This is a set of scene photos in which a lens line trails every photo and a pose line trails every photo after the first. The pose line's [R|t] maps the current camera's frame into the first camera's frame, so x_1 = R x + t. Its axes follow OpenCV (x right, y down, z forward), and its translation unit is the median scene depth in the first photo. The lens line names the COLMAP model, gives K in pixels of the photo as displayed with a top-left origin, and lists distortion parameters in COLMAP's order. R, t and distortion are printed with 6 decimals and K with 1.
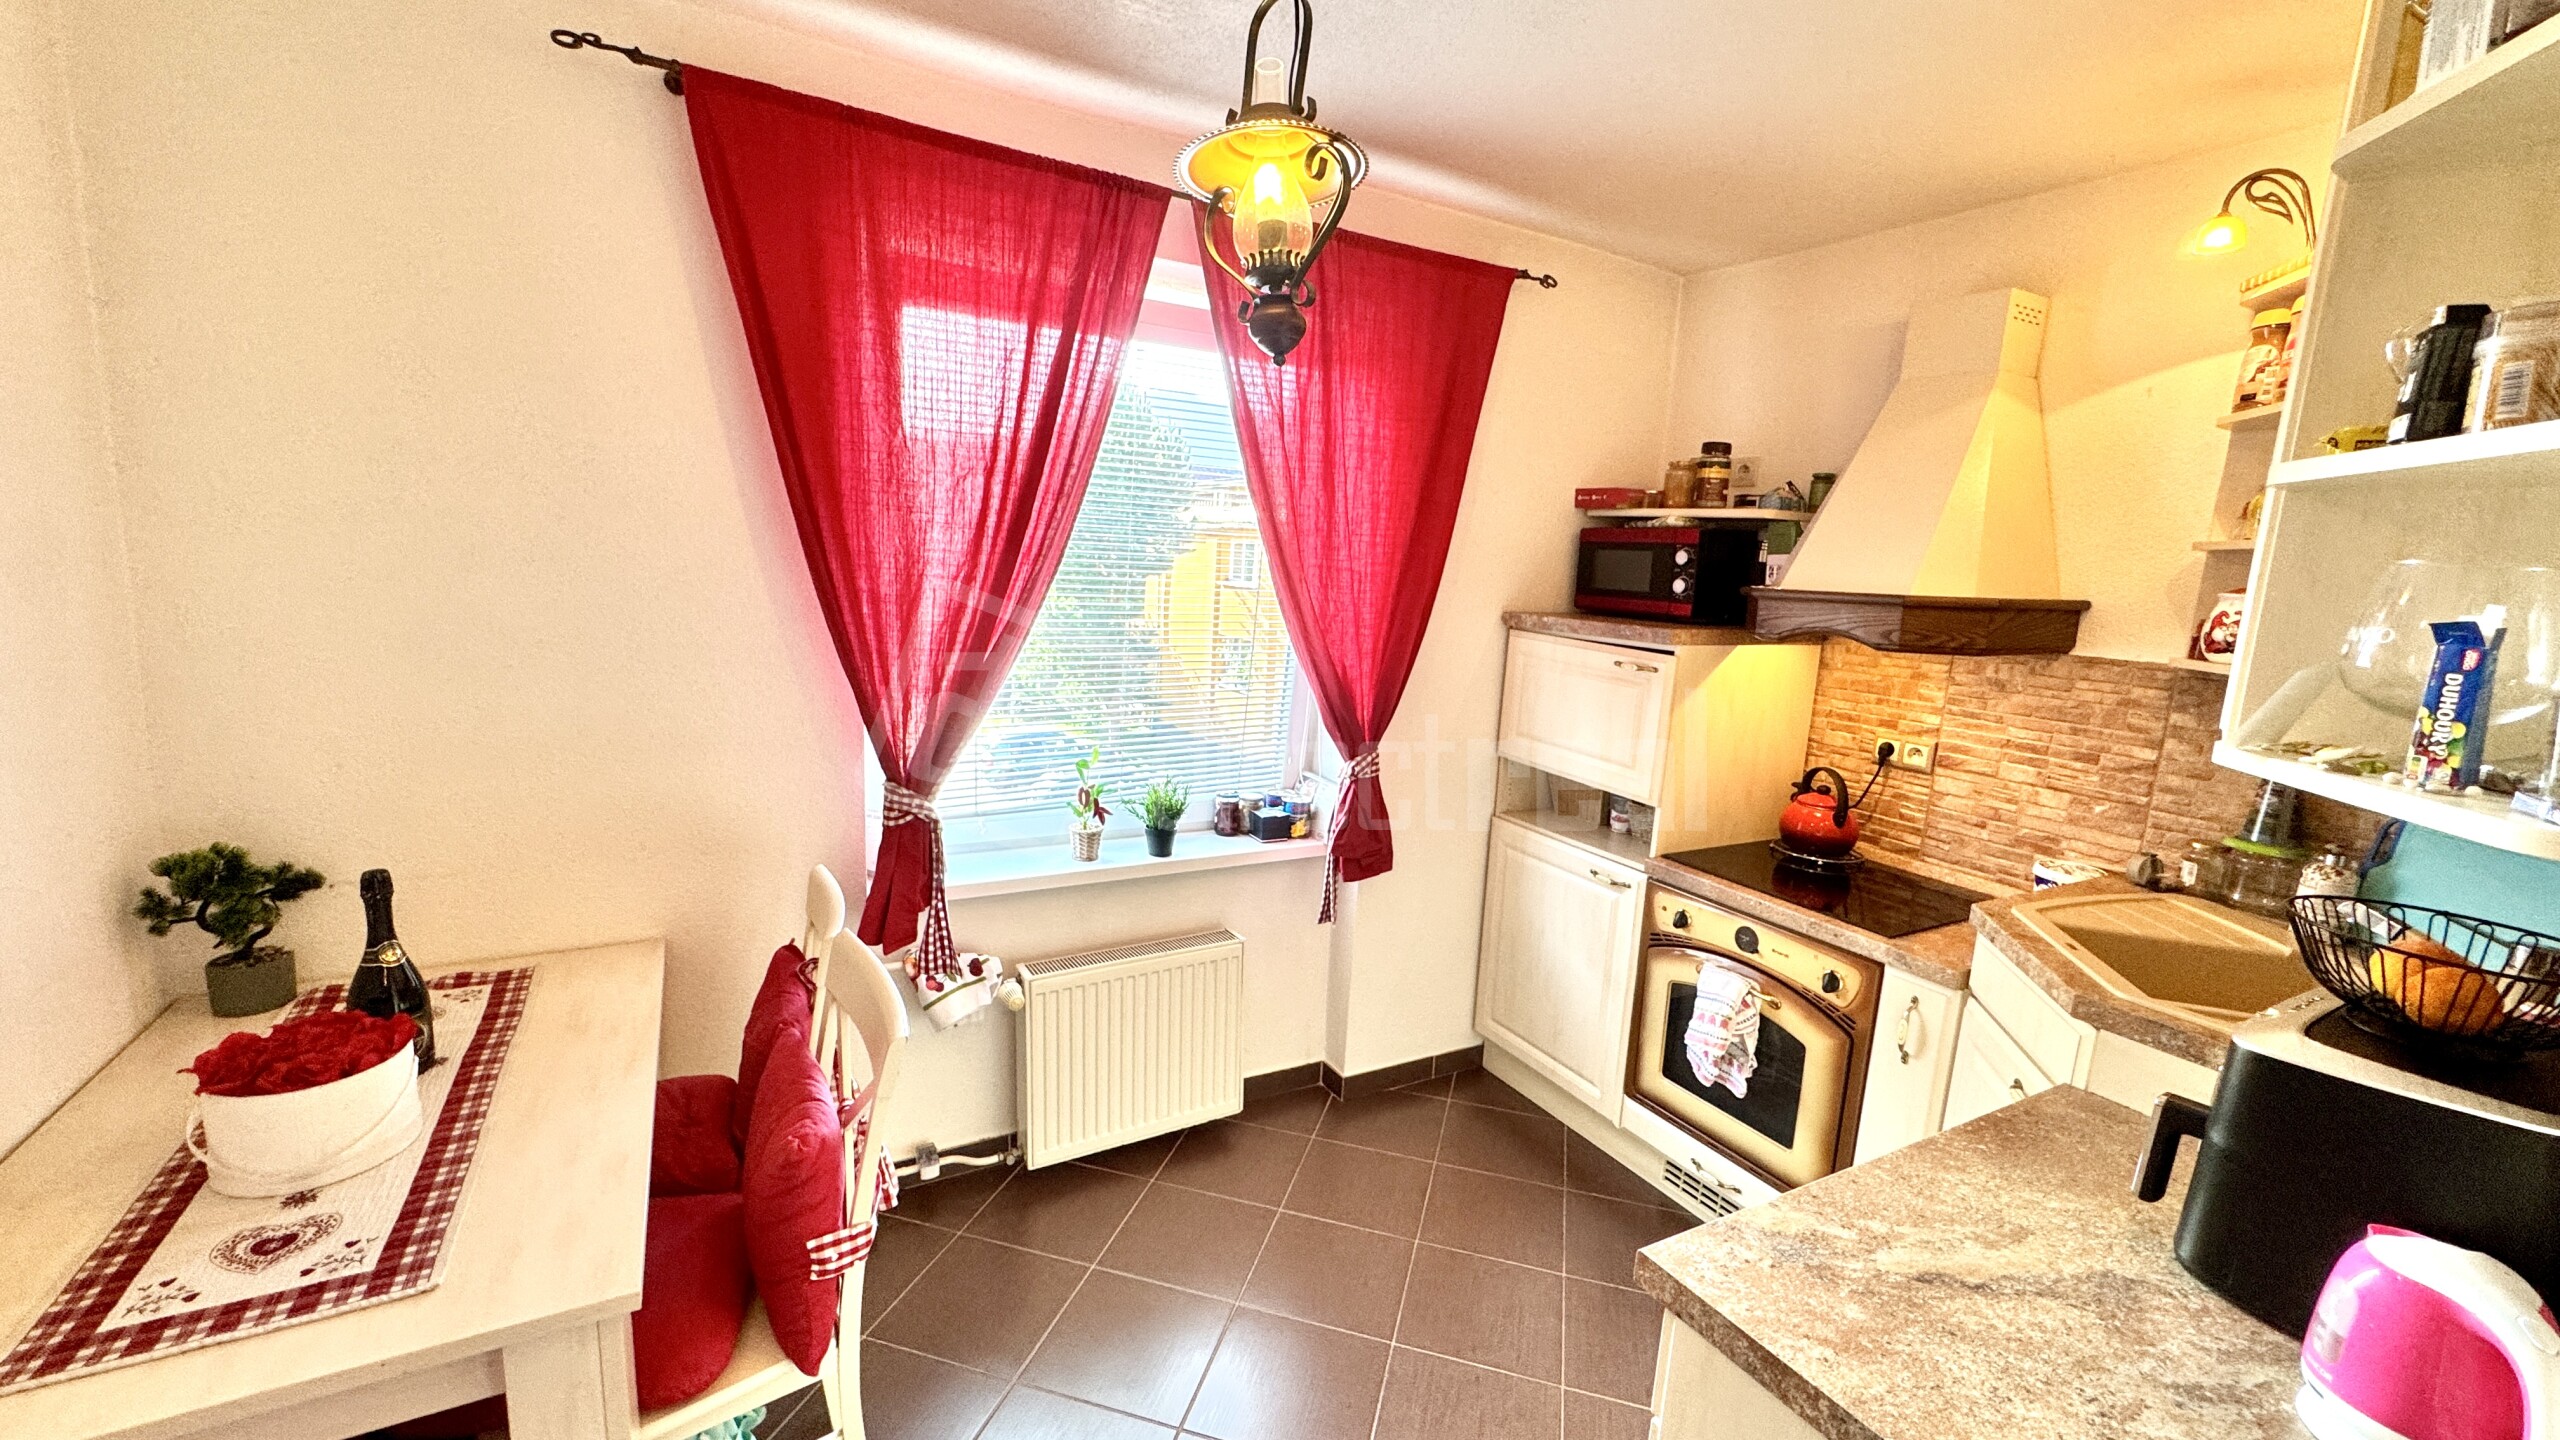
lens RADIAL K [[1021.0, 0, 1280.0], [0, 1021.0, 720.3], [0, 0, 1]] dist [-0.004511, 0.000646]
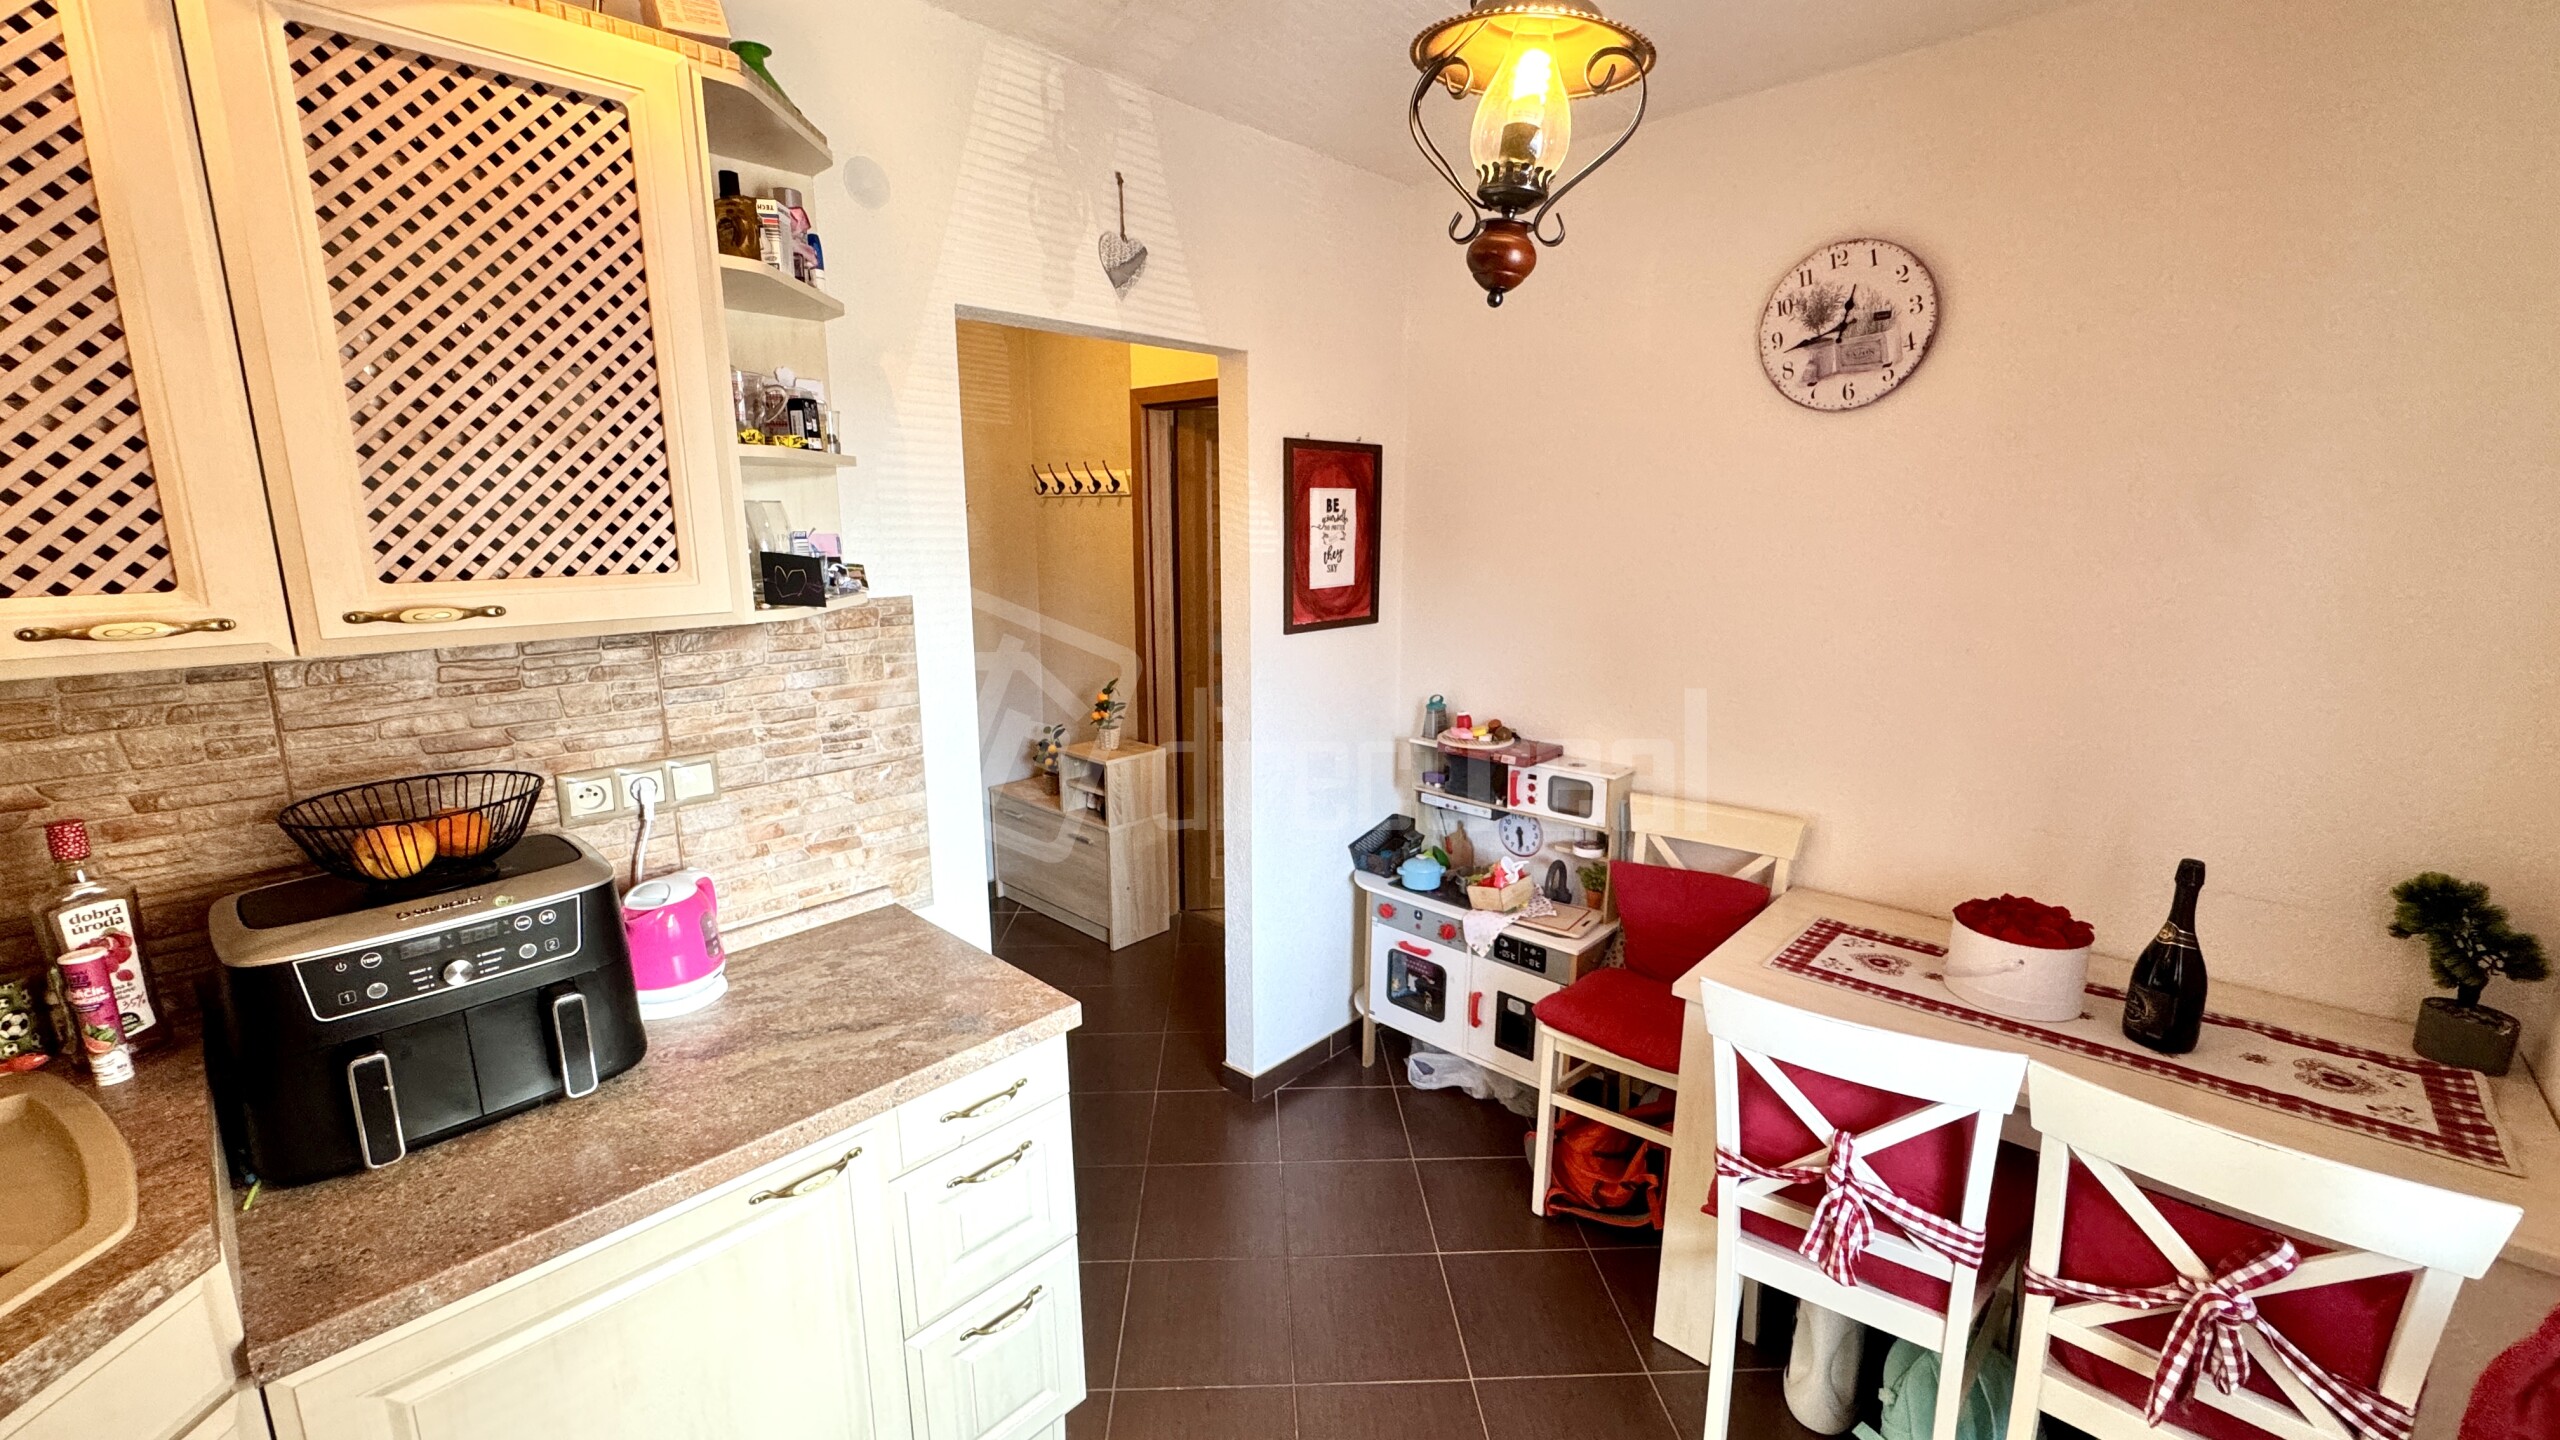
lens RADIAL K [[1021.0, 0, 1275.4], [0, 1021.0, 718.8], [0, 0, 1]] dist [-0.004511, 0.000646]
pose [[-0.951583, 0.008516, -0.307274, 0.248575], [-0.098123, 0.938905, 0.329893, -0.166670], [0.291310, 0.344072, -0.892610, 1.047533]]
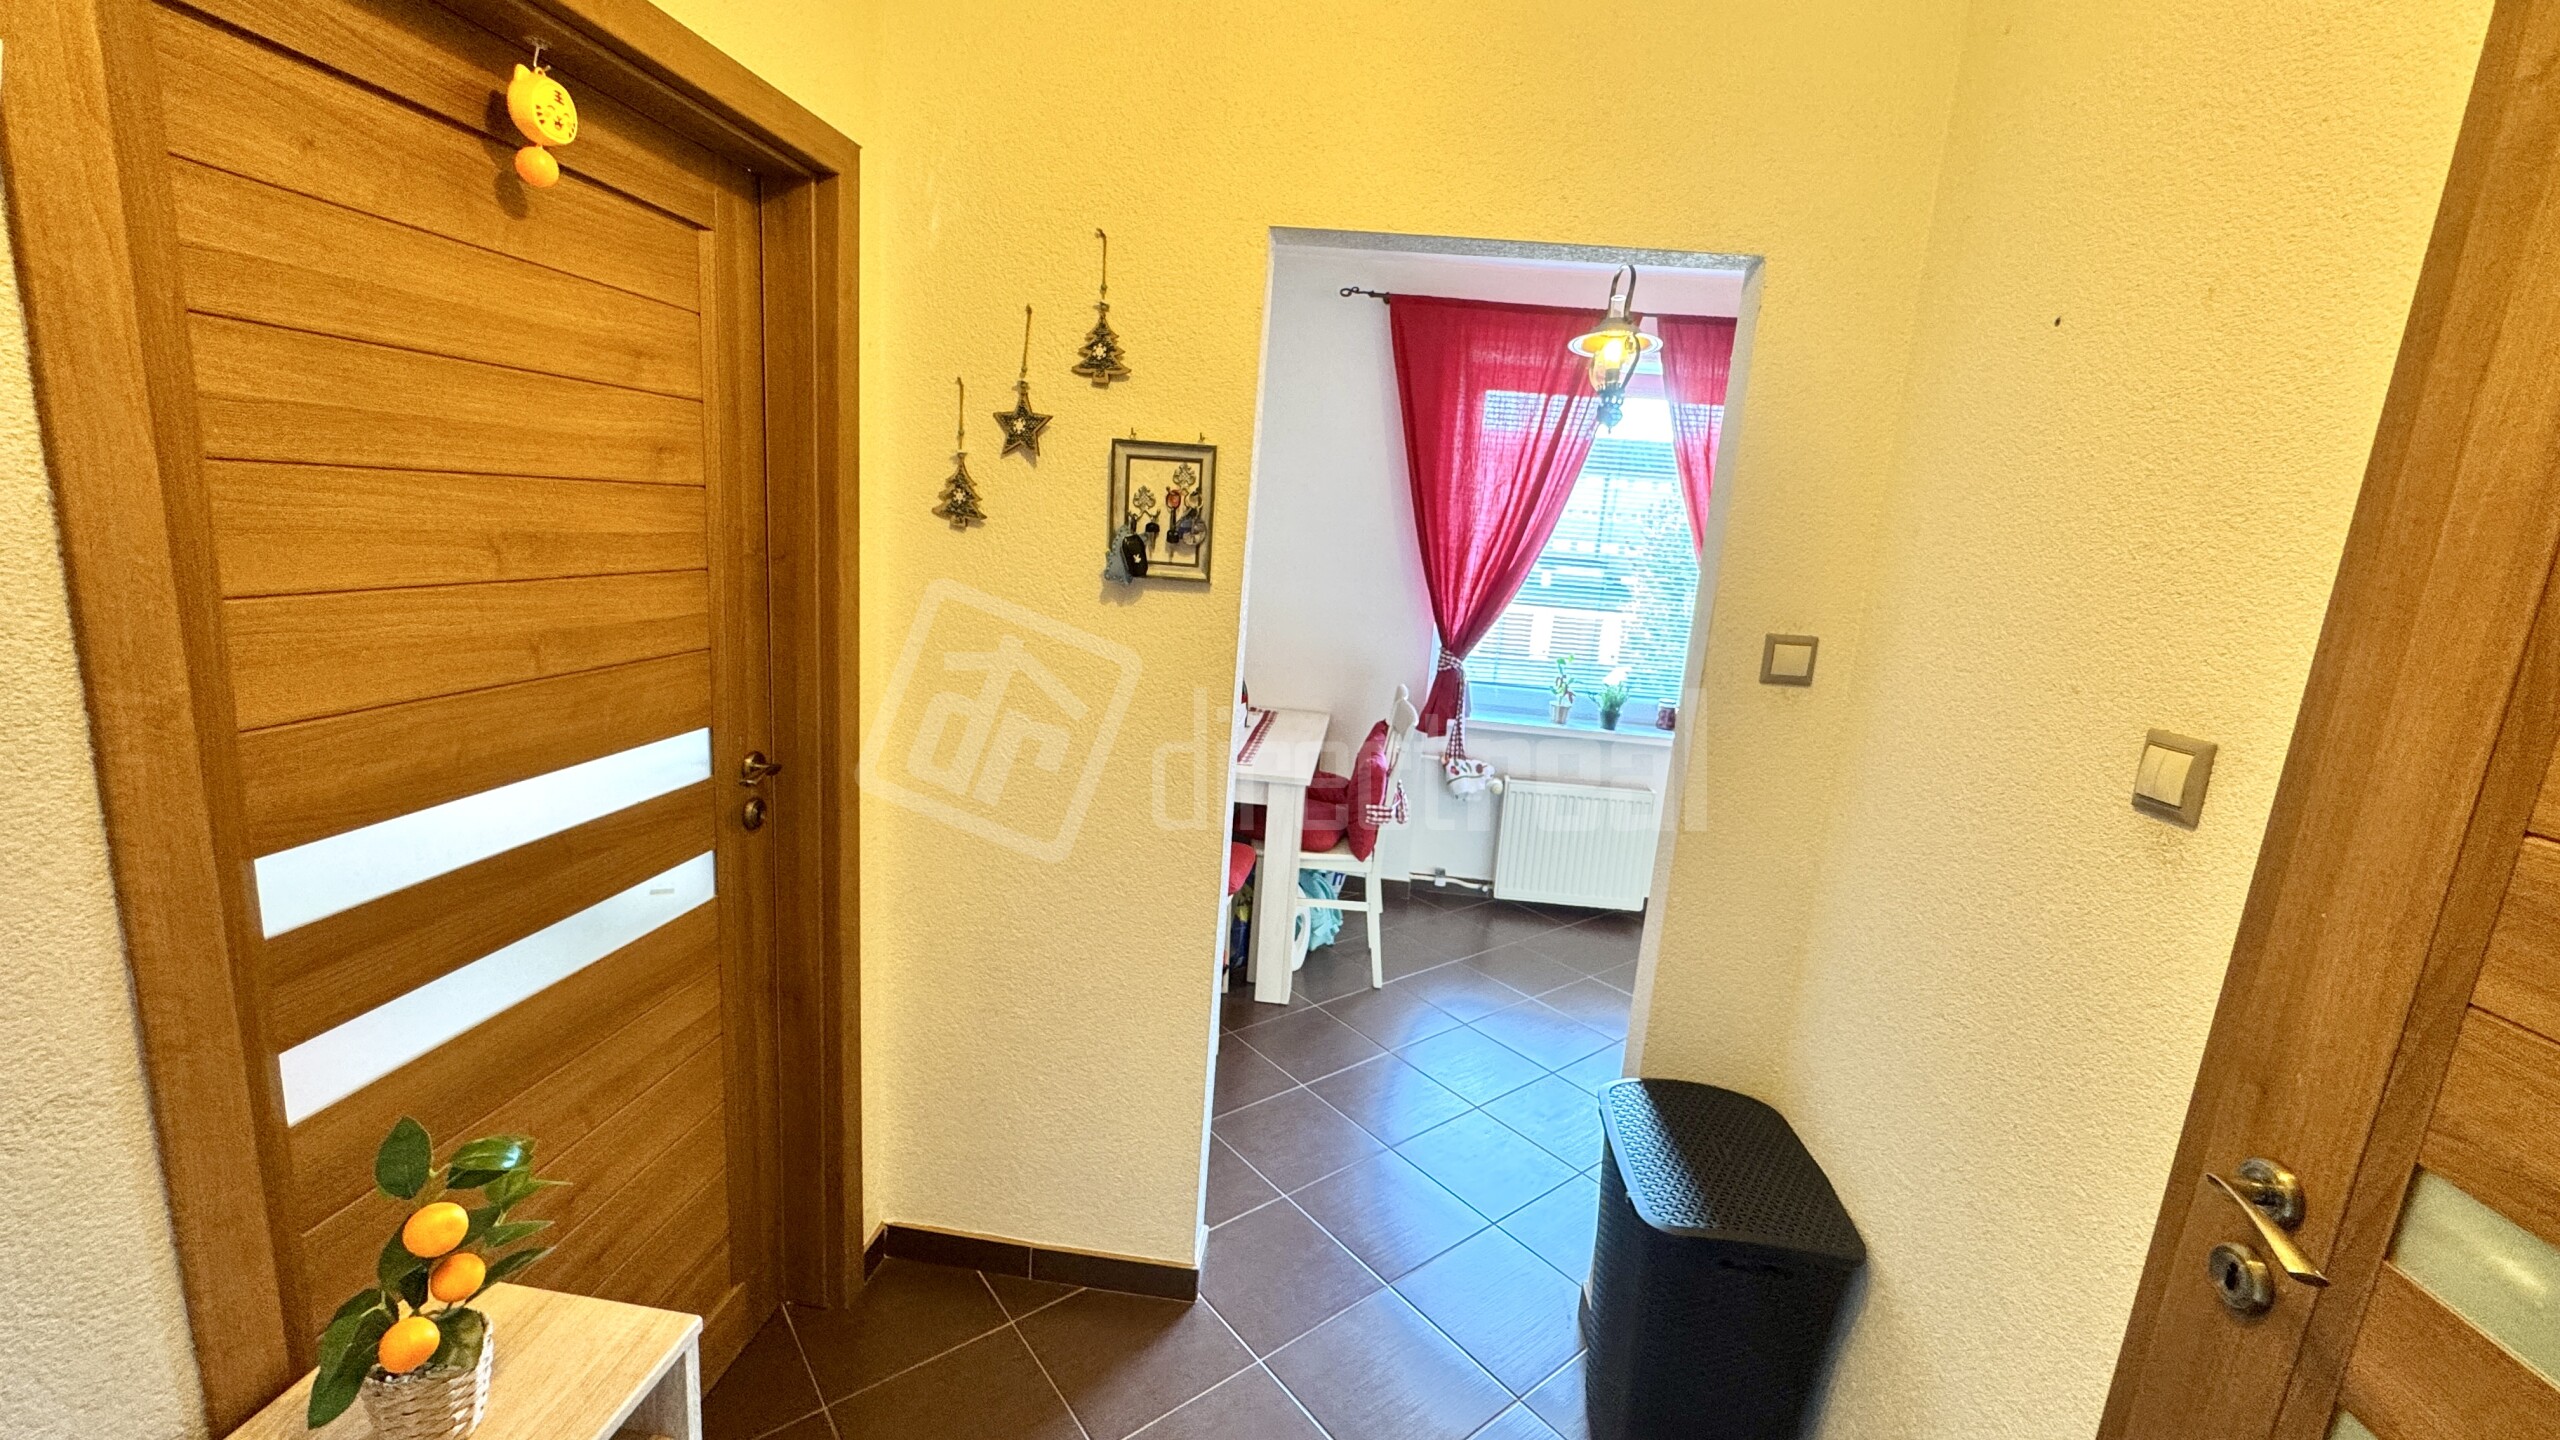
lens RADIAL K [[1021.0, 0, 1293.2], [0, 1021.0, 731.8], [0, 0, 1]] dist [-0.004511, 0.000646]
pose [[0.824110, 0.128418, -0.551680, 0.440770], [-0.124895, 0.991187, 0.044154, 0.162056], [0.552489, 0.032514, 0.832886, -0.702991]]
